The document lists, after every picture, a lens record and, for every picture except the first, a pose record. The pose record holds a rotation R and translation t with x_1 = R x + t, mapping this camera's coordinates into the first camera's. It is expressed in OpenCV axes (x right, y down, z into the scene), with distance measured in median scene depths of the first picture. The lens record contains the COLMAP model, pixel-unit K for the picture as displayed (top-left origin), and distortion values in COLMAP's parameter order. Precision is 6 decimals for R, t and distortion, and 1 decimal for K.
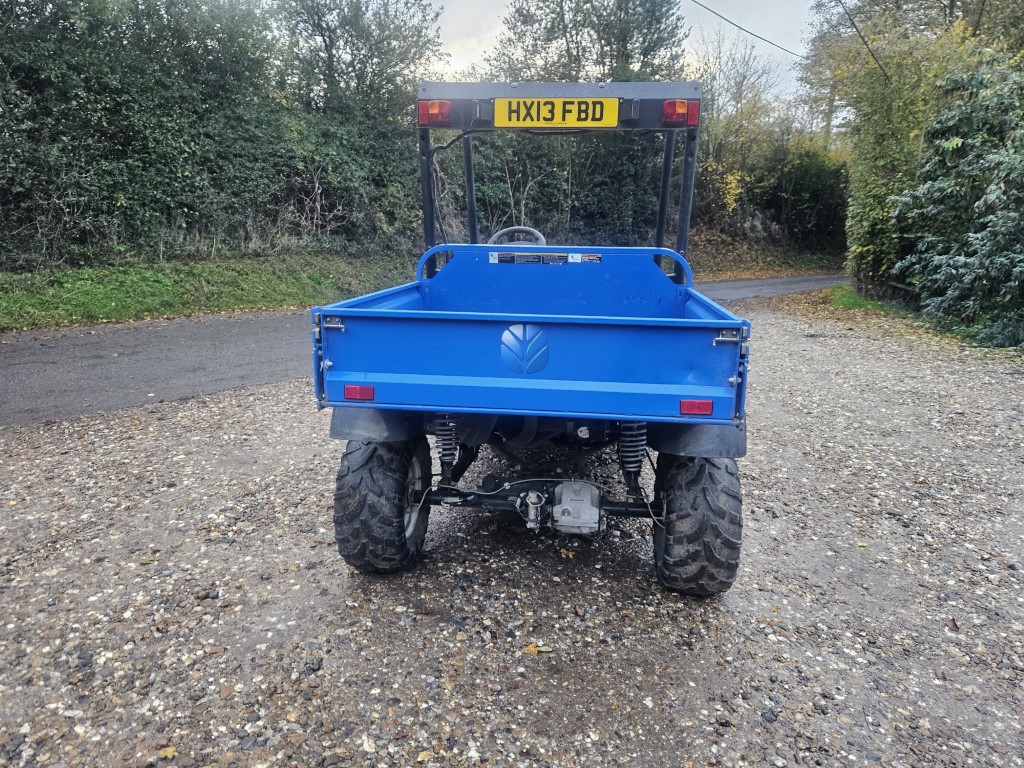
lens RADIAL K [[665.2, 0, 512.7], [0, 665.2, 384.8], [0, 0, 1]] dist [0.021553, -0.000551]
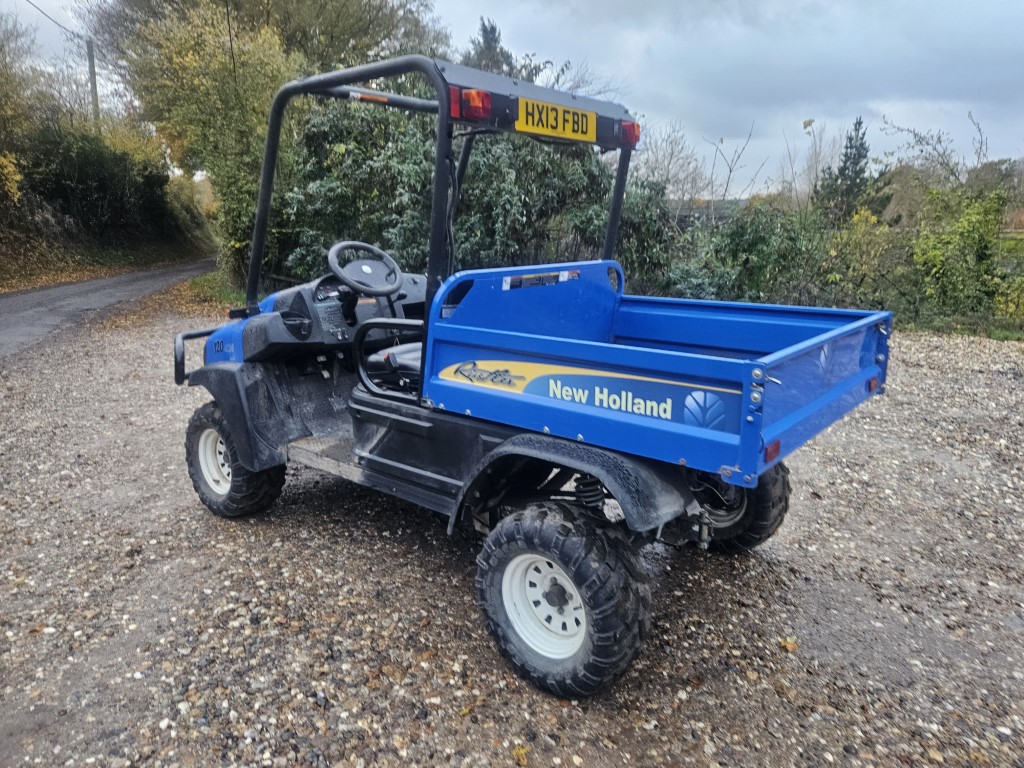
lens RADIAL K [[686.3, 0, 515.2], [0, 686.3, 384.8], [0, 0, 1]] dist [0.067035, -0.057961]
pose [[0.562222, -0.204898, 0.801201, -0.802482], [0.202292, 0.973463, 0.106999, -0.167463], [-0.801864, 0.101919, 0.588751, 0.521946]]
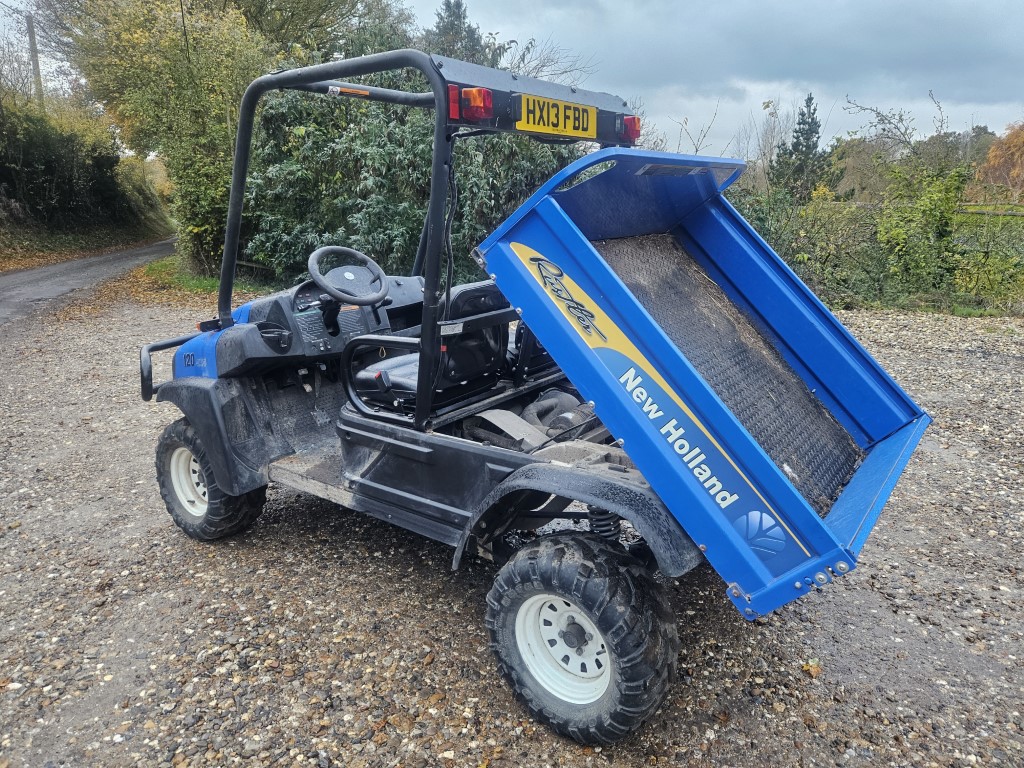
lens RADIAL K [[676.6, 0, 511.9], [0, 676.6, 381.7], [0, 0, 1]] dist [0.069654, -0.053833]
pose [[0.518463, -0.242587, 0.819968, -0.756465], [0.219933, 0.964485, 0.146279, -0.223395], [-0.826333, 0.104497, 0.553403, 0.602118]]
